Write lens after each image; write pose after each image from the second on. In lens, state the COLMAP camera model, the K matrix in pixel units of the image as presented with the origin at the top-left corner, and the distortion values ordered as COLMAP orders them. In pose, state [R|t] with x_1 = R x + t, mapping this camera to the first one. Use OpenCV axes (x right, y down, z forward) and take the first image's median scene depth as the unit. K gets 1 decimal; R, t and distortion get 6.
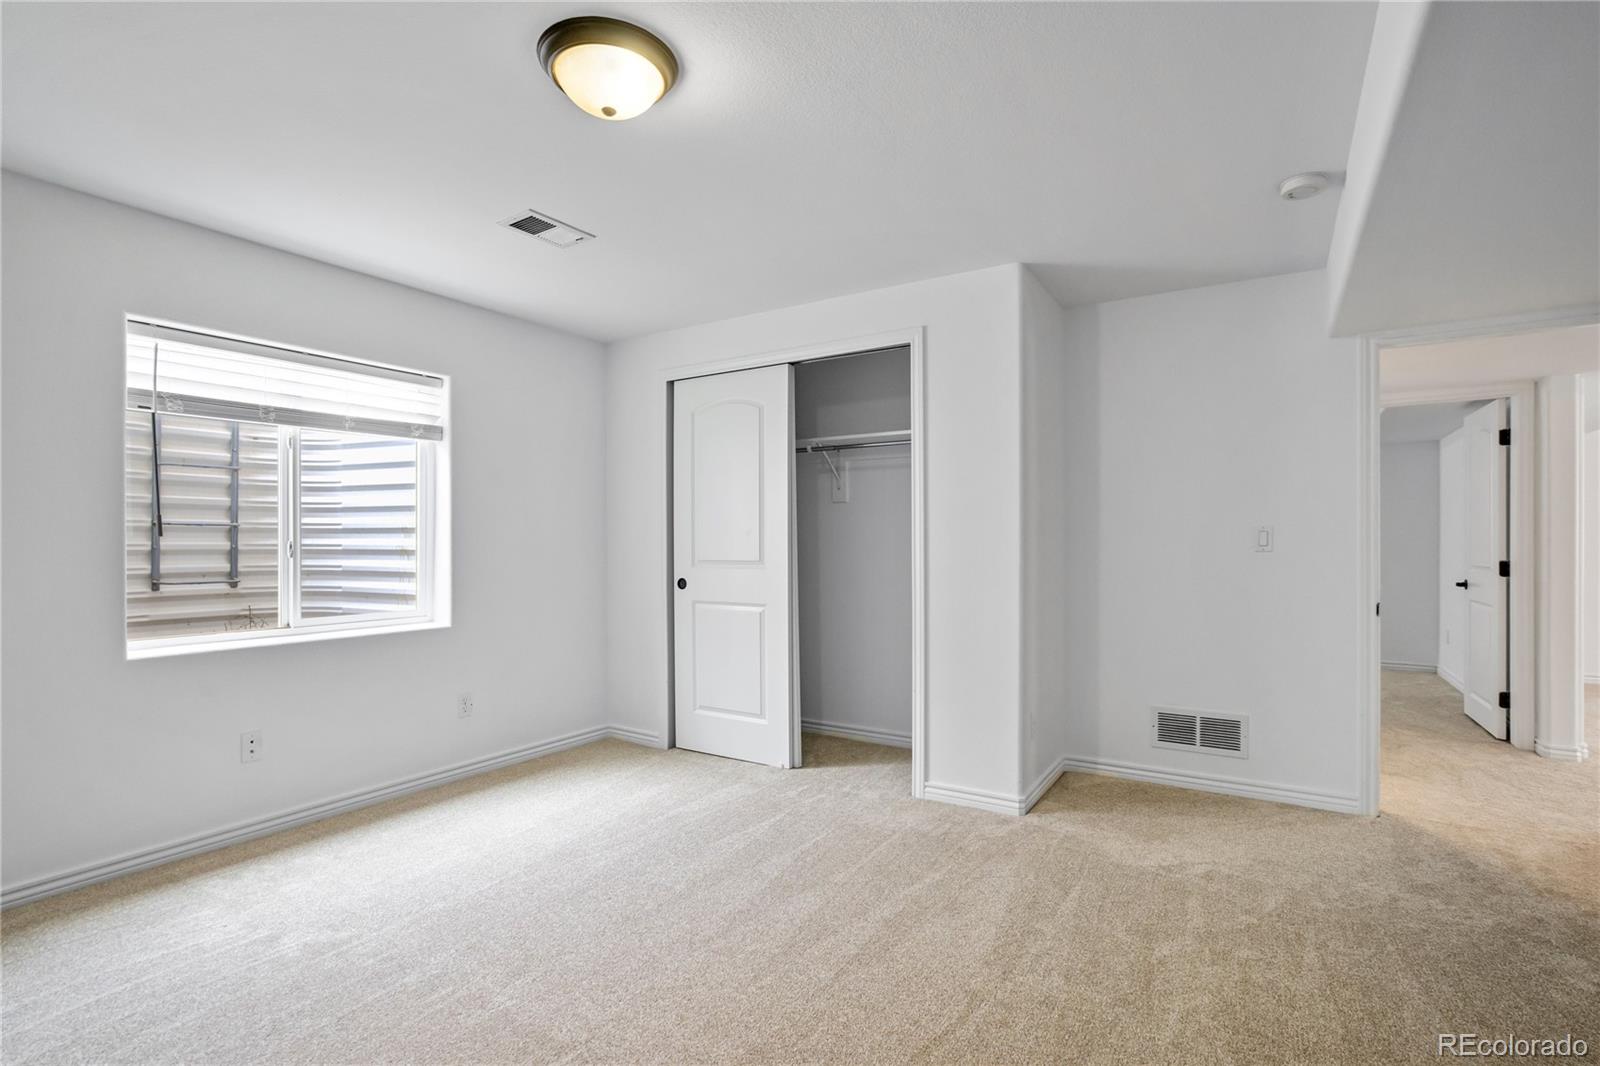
lens RADIAL K [[756.1, 0, 799.5], [0, 756.1, 540.5], [0, 0, 1]] dist [-0.049417, 0.036373]
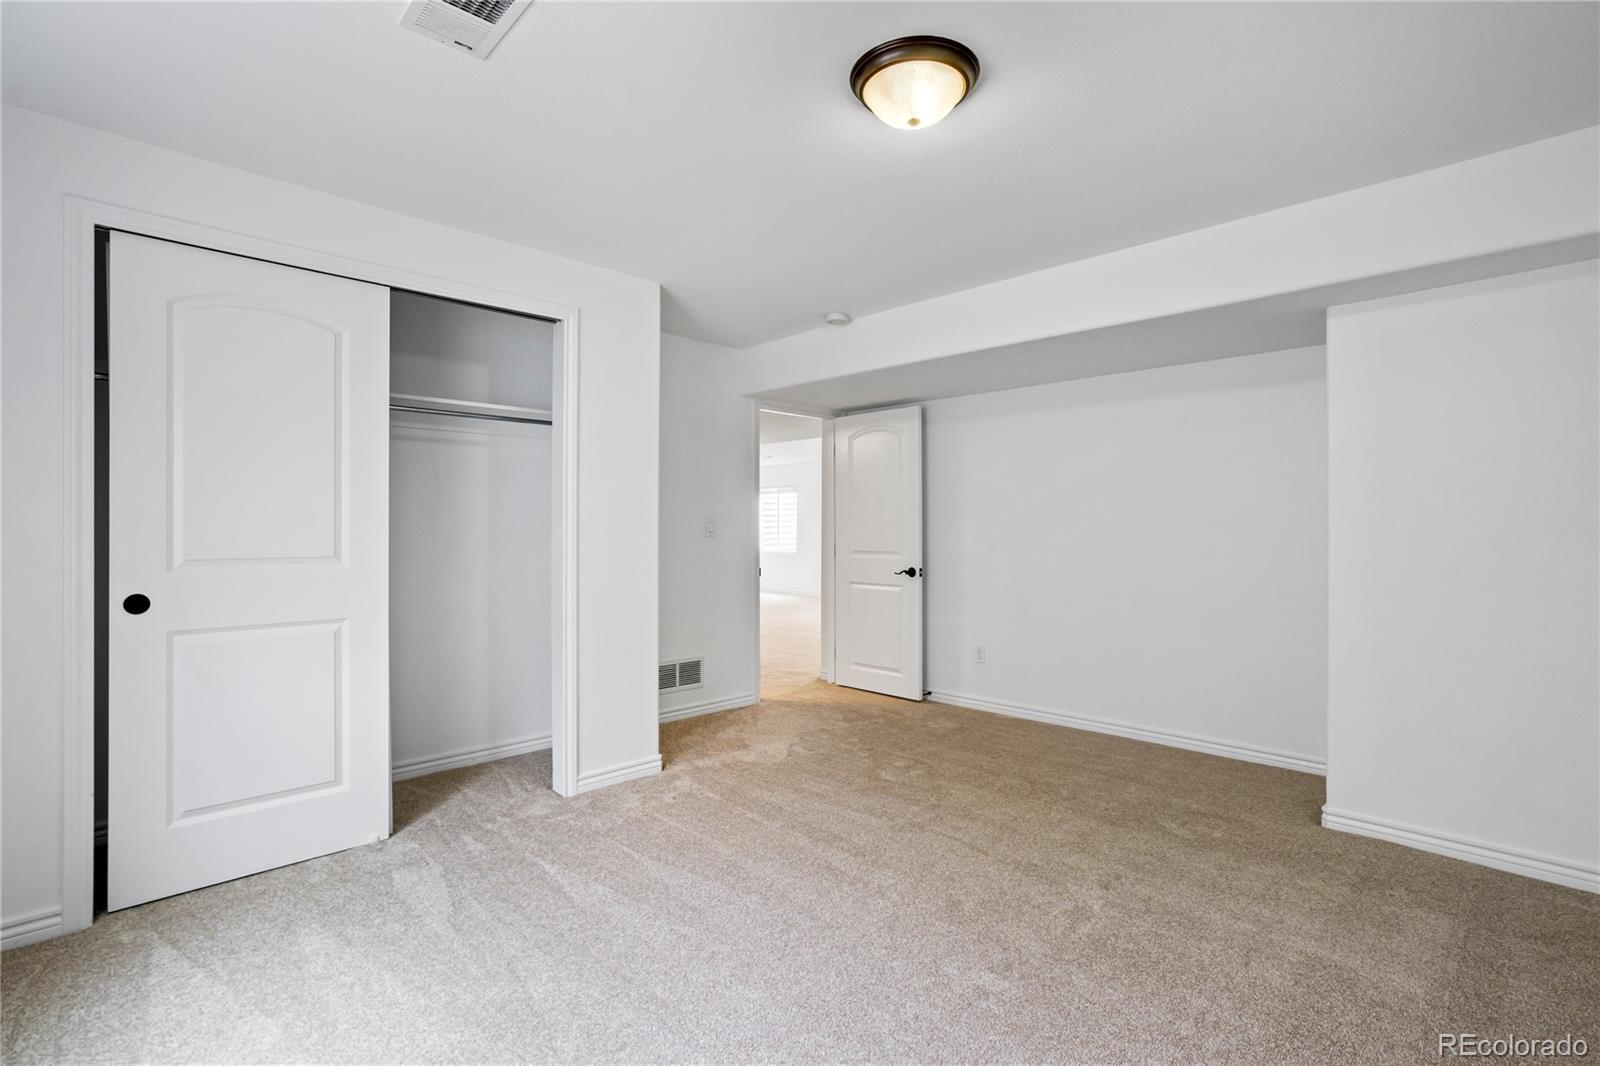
lens RADIAL K [[748.3, 0, 807.5], [0, 748.3, 530.6], [0, 0, 1]] dist [-0.028976, 0.016176]
pose [[0.214943, 0.004250, 0.976617, -0.662281], [-0.001060, 0.999991, -0.004118, 0.006474], [-0.976626, -0.000150, 0.214945, 0.468258]]
